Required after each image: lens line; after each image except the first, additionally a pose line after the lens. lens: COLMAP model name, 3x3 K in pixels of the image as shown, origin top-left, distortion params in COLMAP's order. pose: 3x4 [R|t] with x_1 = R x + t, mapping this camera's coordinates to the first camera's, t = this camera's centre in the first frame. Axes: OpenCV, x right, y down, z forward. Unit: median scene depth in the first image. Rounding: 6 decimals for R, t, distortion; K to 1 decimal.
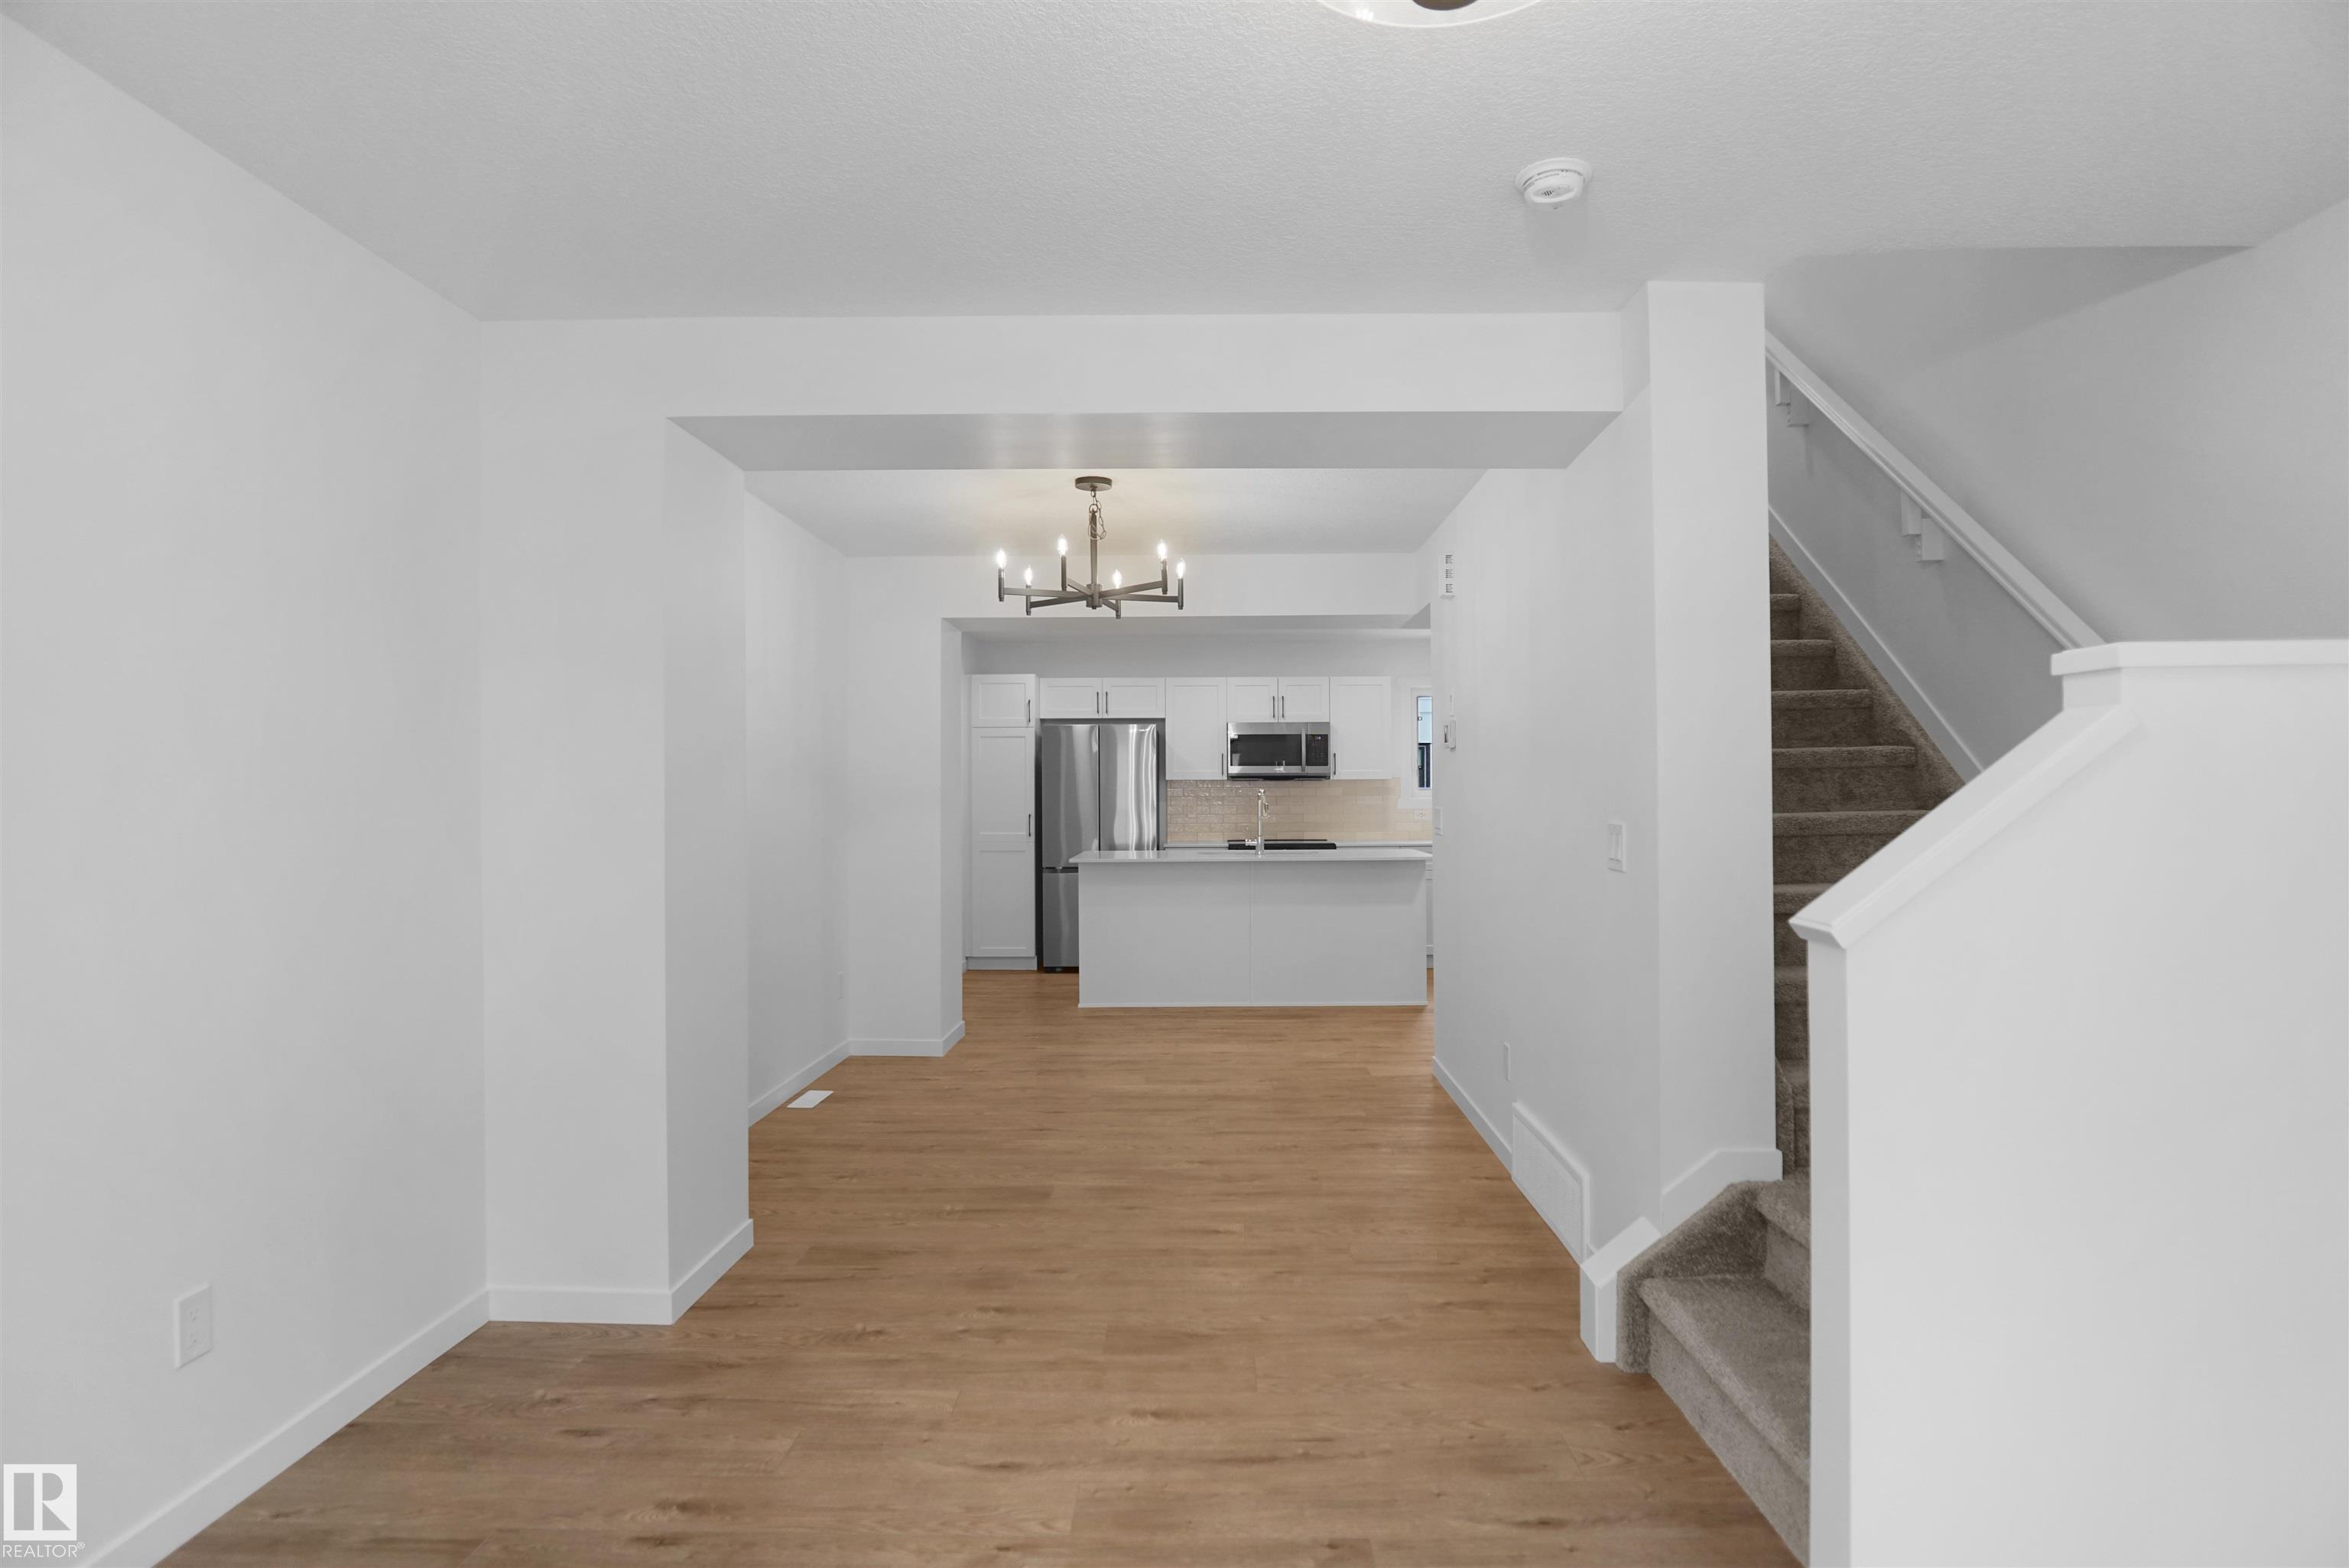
lens RADIAL K [[1274.3, 0, 1187.8], [0, 1274.3, 779.7], [0, 0, 1]] dist [-0.032465, 0.010489]
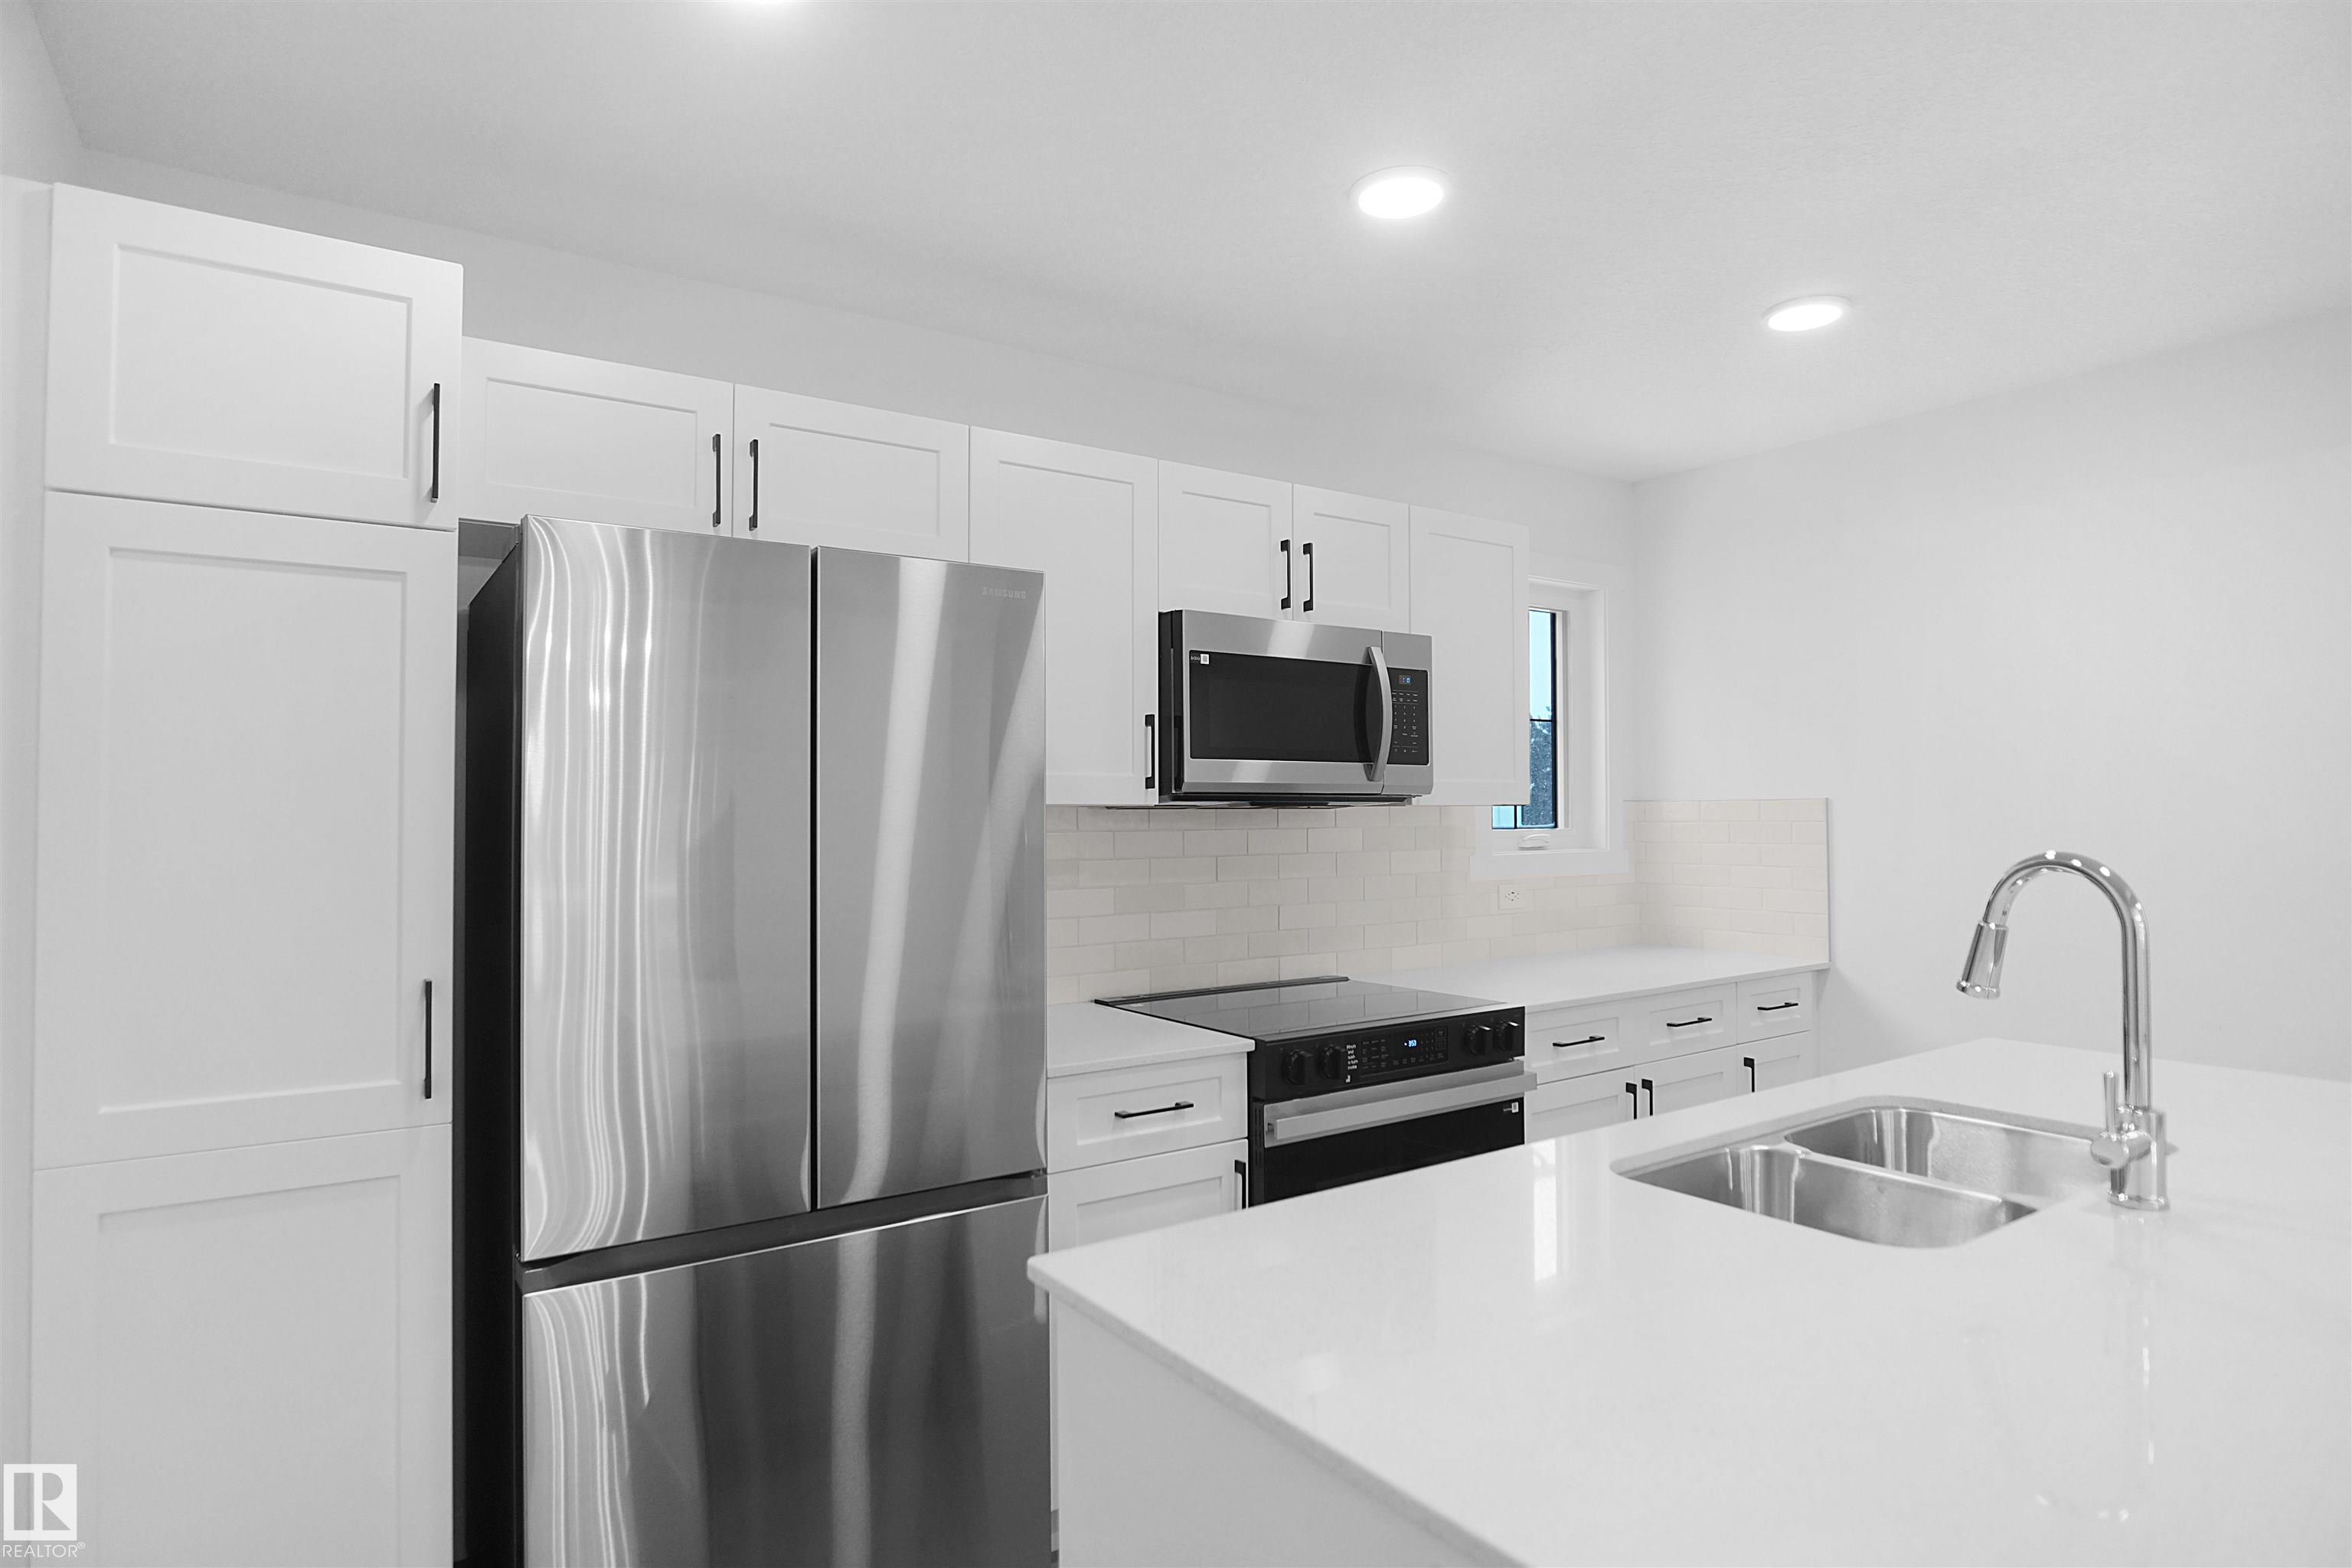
lens RADIAL K [[1284.0, 0, 1170.0], [0, 1284.0, 785.4], [0, 0, 1]] dist [-0.031549, -0.000757]
pose [[0.819303, 0.014082, 0.573187, -0.283406], [-0.008675, 0.999888, -0.012165, -0.001799], [-0.573295, 0.004994, 0.819334, 1.556438]]
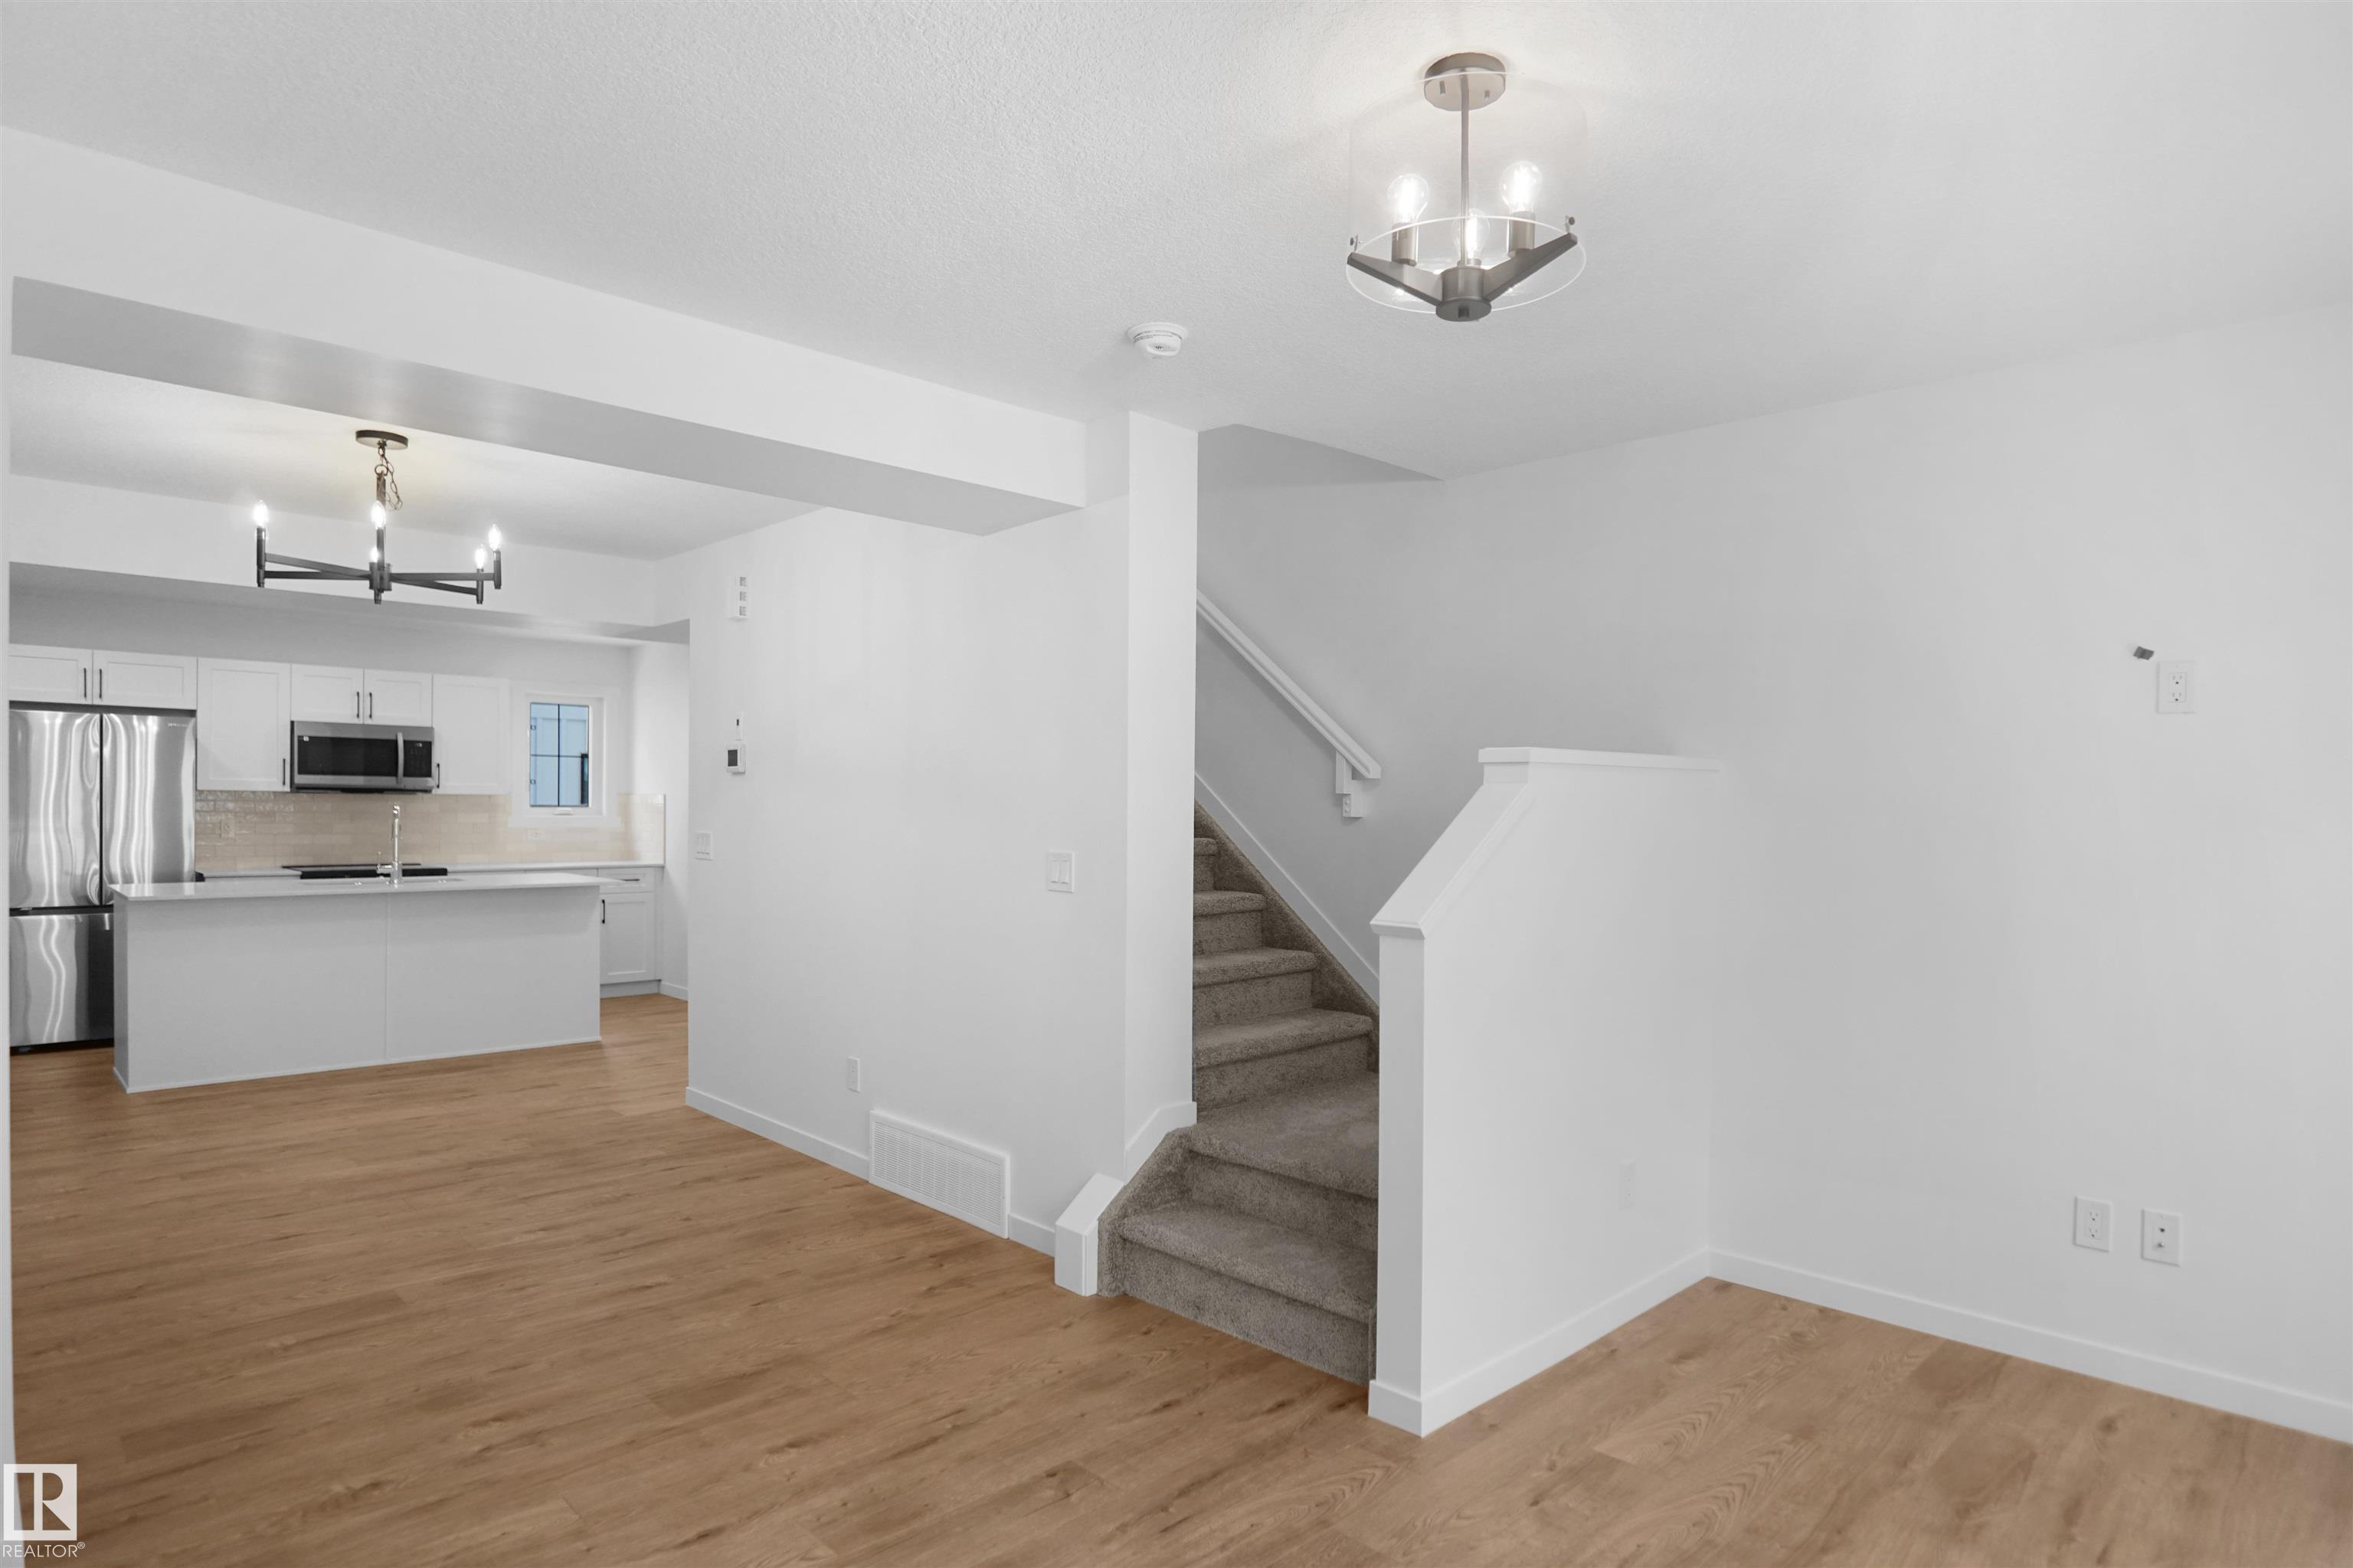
lens RADIAL K [[1314.4, 0, 1203.0], [0, 1314.4, 819.3], [0, 0, 1]] dist [-0.034988, 0.011961]
pose [[0.701068, 0.007154, 0.713059, -0.305745], [-0.021771, 0.999698, 0.011376, -0.008727], [-0.712762, -0.023499, 0.701012, 0.029795]]
